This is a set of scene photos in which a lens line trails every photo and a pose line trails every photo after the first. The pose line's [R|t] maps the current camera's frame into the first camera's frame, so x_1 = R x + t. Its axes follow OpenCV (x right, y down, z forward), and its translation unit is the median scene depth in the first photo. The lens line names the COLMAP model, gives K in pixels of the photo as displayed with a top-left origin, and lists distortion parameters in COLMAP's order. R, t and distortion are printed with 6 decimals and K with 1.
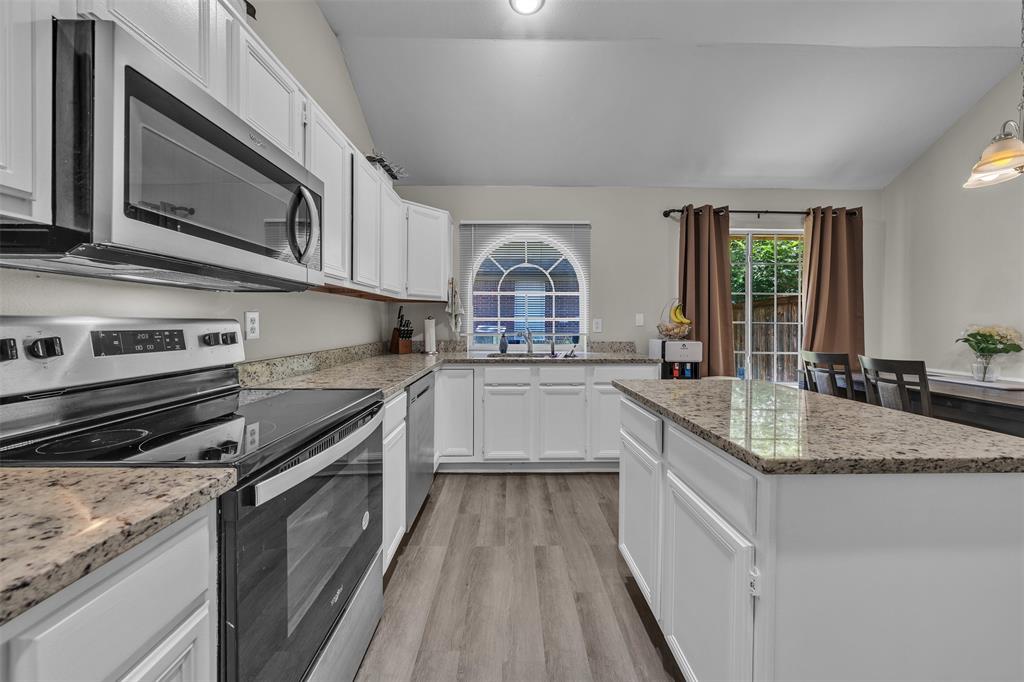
lens RADIAL K [[349.7, 0, 514.8], [0, 349.7, 322.8], [0, 0, 1]] dist [-0.000525, -0.000059]
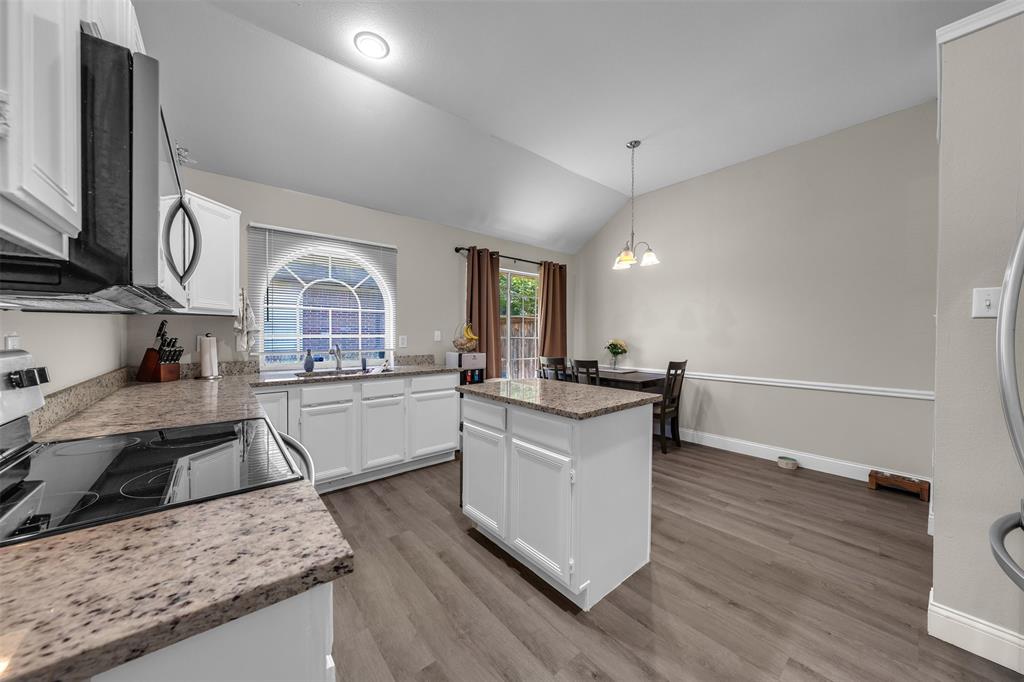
lens RADIAL K [[346.4, 0, 511.5], [0, 346.4, 336.3], [0, 0, 1]] dist [-0.000713, -0.000054]
pose [[0.779439, -0.003092, 0.626470, -0.201522], [-0.002297, 0.999967, 0.007793, -0.019431], [-0.626474, -0.007513, 0.779406, -0.079024]]
